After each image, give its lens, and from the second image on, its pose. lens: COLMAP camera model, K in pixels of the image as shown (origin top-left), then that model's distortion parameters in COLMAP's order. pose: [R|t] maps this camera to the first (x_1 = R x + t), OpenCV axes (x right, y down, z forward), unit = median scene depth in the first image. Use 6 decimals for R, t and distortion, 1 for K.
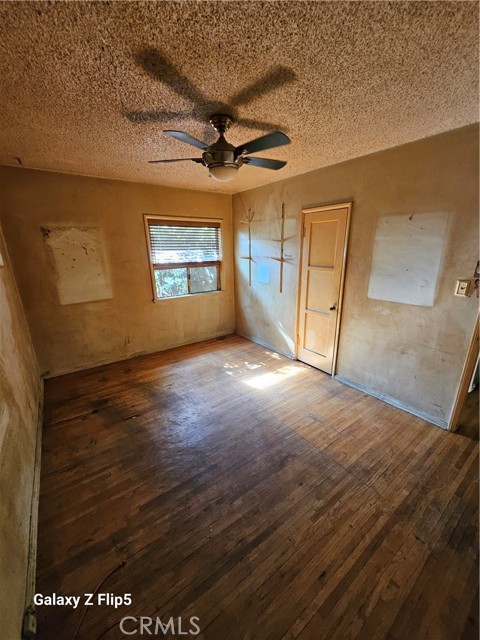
lens RADIAL K [[253.9, 0, 244.5], [0, 253.9, 322.4], [0, 0, 1]] dist [-0.002810, -0.000123]
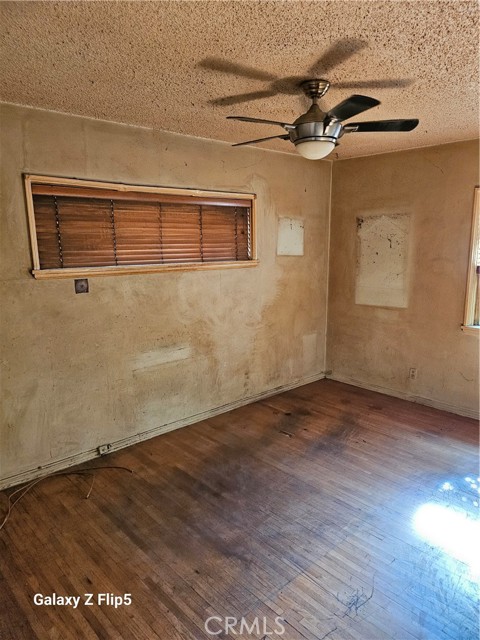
lens RADIAL K [[436.9, 0, 243.0], [0, 436.9, 319.5], [0, 0, 1]] dist [0.010047, -0.007144]
pose [[0.120556, 0.192896, -0.973785, 0.731215], [-0.283861, 0.946680, 0.152384, -0.142037], [0.951257, 0.258049, 0.168884, 0.414995]]
